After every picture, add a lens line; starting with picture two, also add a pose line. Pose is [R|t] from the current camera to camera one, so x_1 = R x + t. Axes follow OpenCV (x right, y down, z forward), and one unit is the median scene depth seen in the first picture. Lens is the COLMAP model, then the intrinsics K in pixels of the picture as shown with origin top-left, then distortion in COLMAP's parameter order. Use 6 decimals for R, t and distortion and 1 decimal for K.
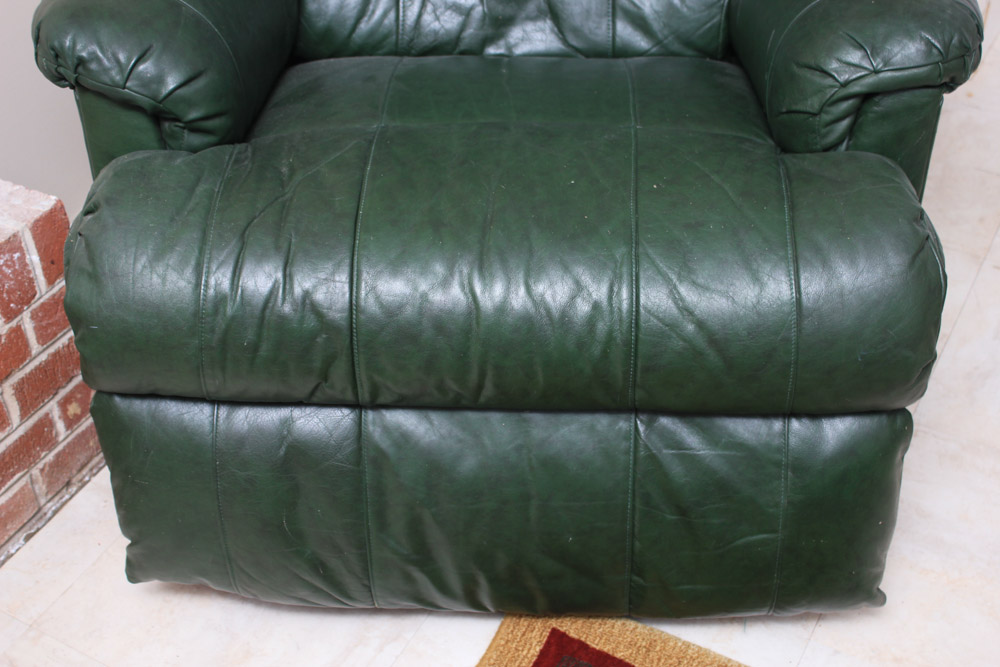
lens RADIAL K [[1383.5, 0, 496.4], [0, 1383.5, 333.6], [0, 0, 1]] dist [-0.032026, 0.000000]
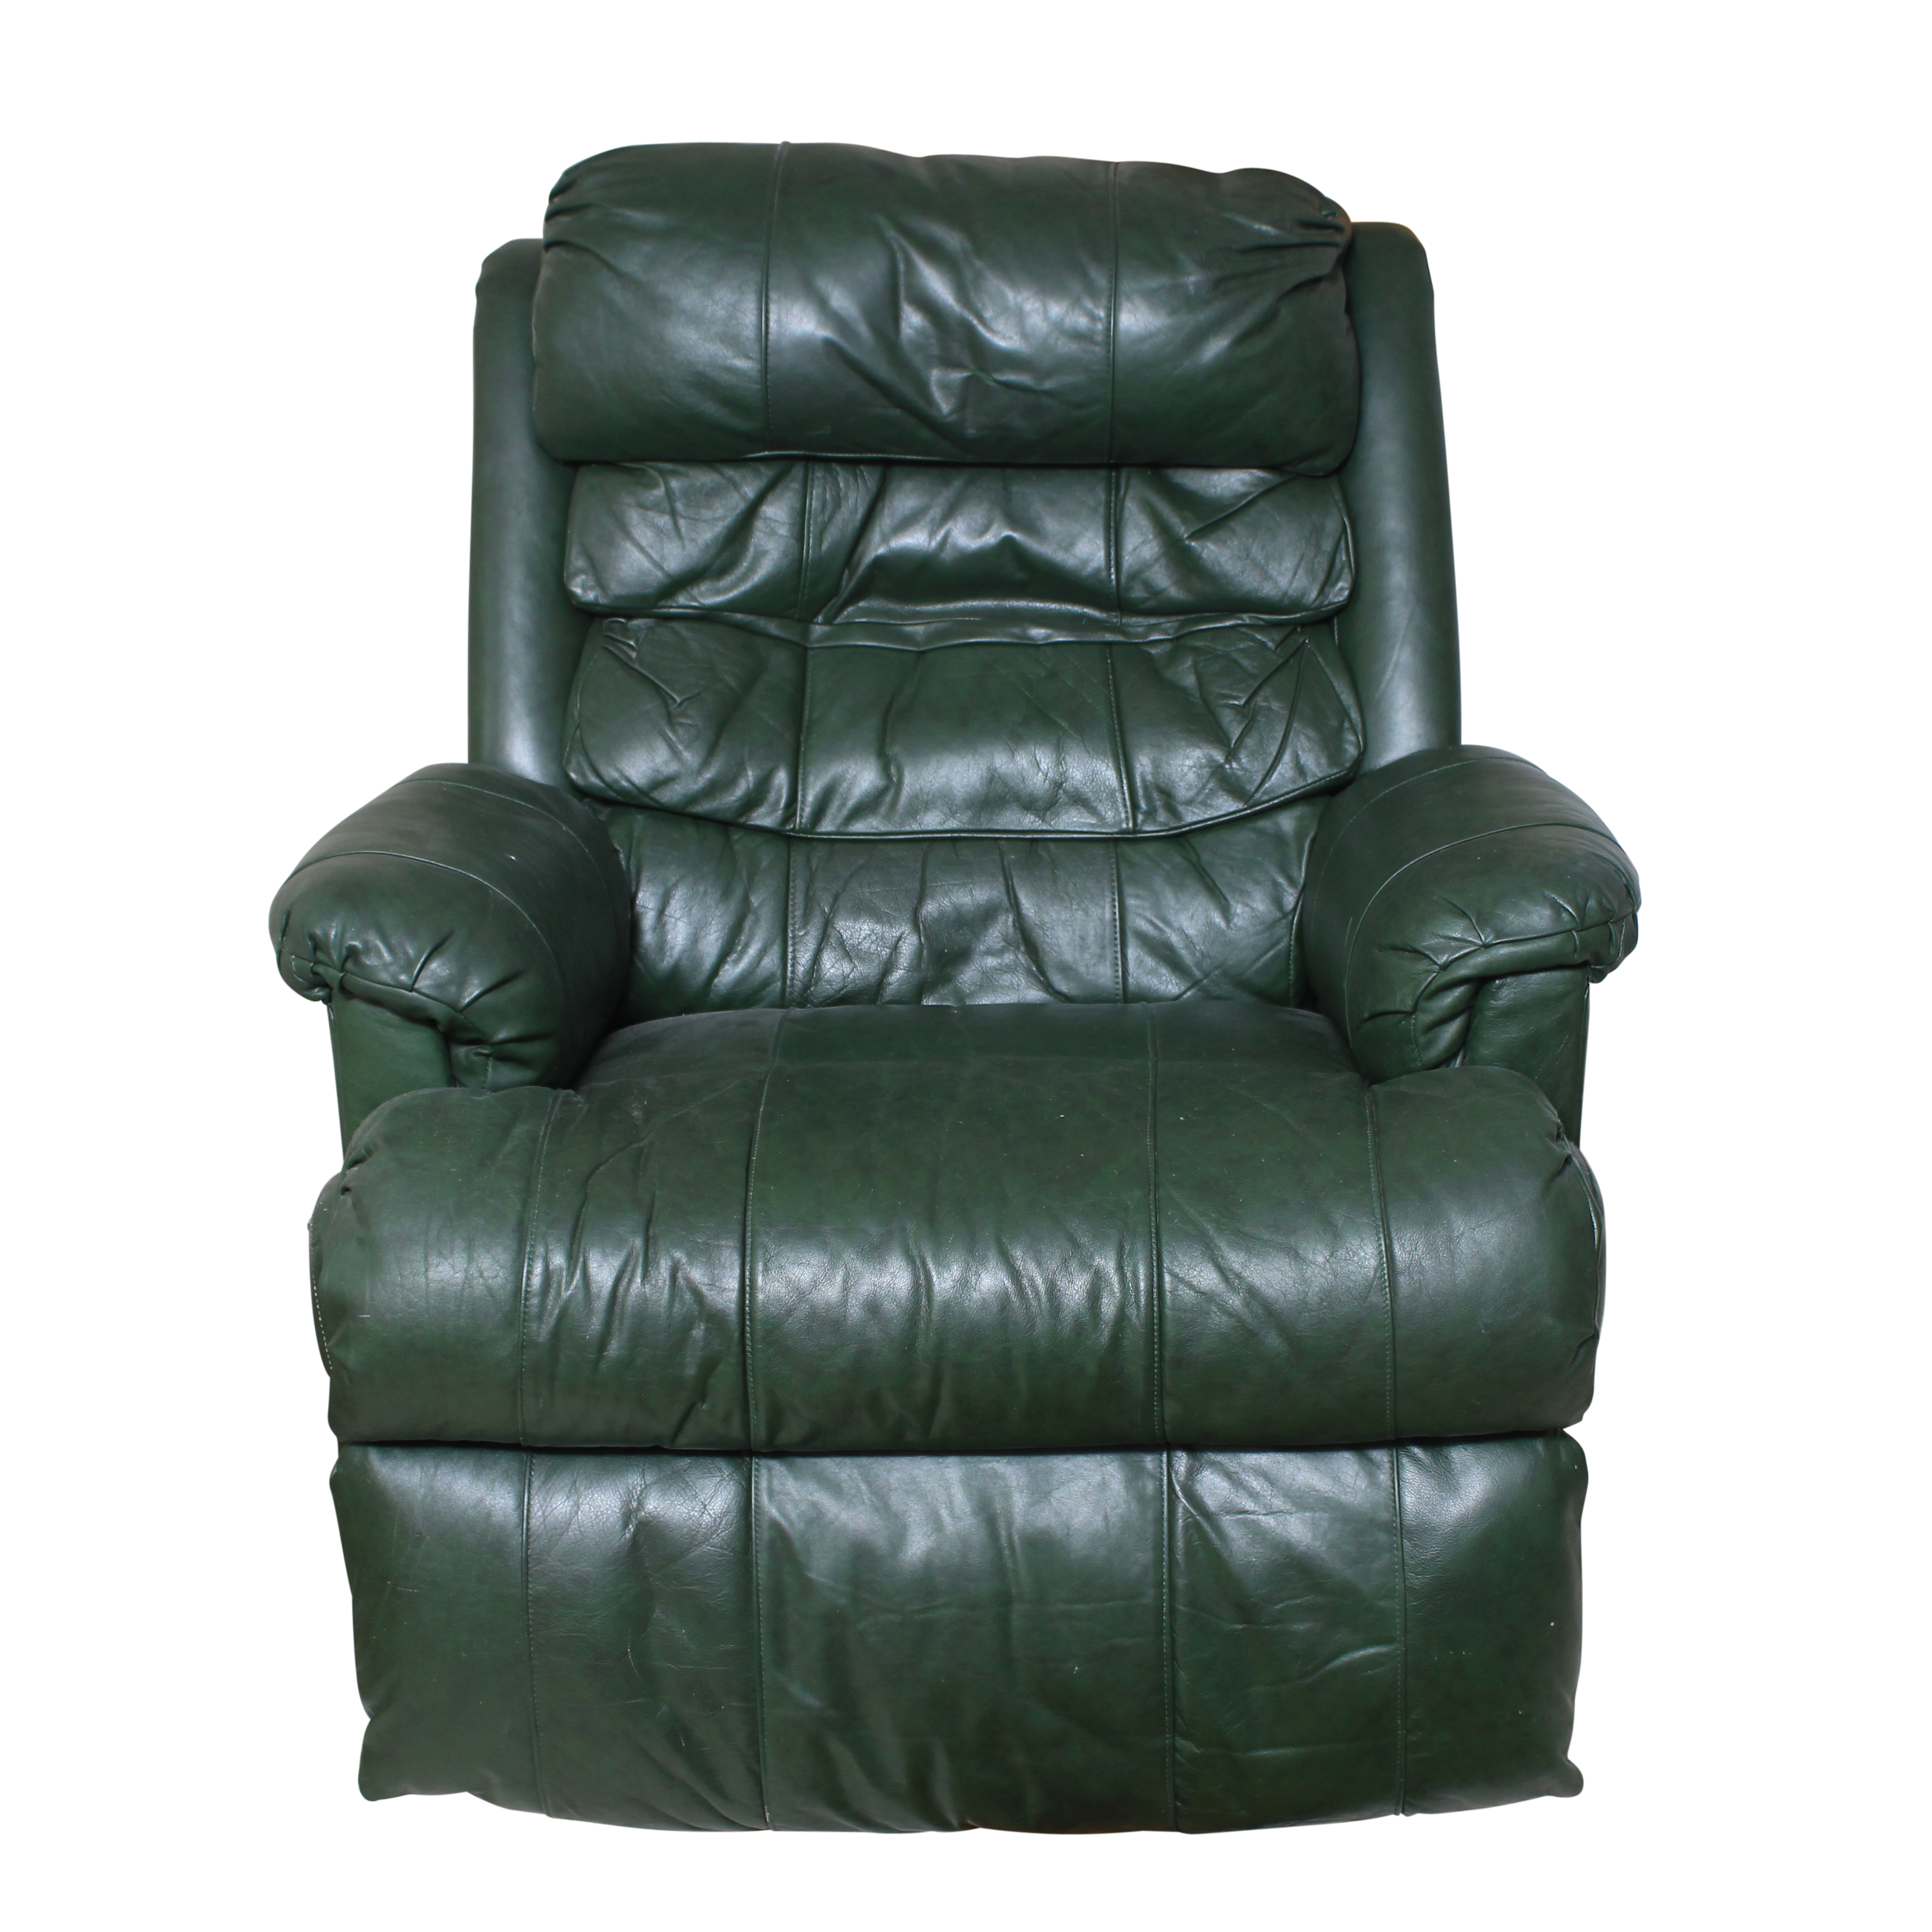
lens RADIAL K [[3421.2, 0, 999.3], [0, 3421.2, 1019.4], [0, 0, 1]] dist [-0.077677, 0.000000]
pose [[0.999425, -0.016076, 0.029860, -0.025281], [0.024500, 0.951070, -0.308004, 0.360249], [-0.023447, 0.308558, 0.950916, -0.615451]]
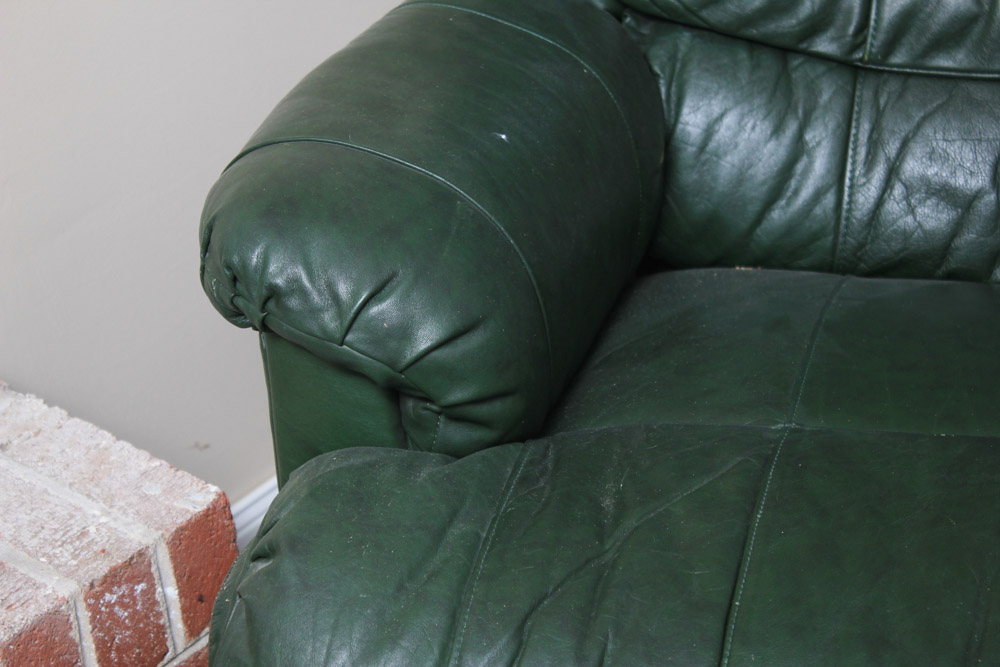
lens RADIAL K [[2363.5, 0, 498.0], [0, 2363.5, 333.7], [0, 0, 1]] dist [0.068122, 0.000000]
pose [[0.975091, 0.074335, -0.208979, -0.002560], [-0.095161, 0.991255, -0.091424, -0.095694], [0.200356, 0.109033, 0.973637, 0.057247]]
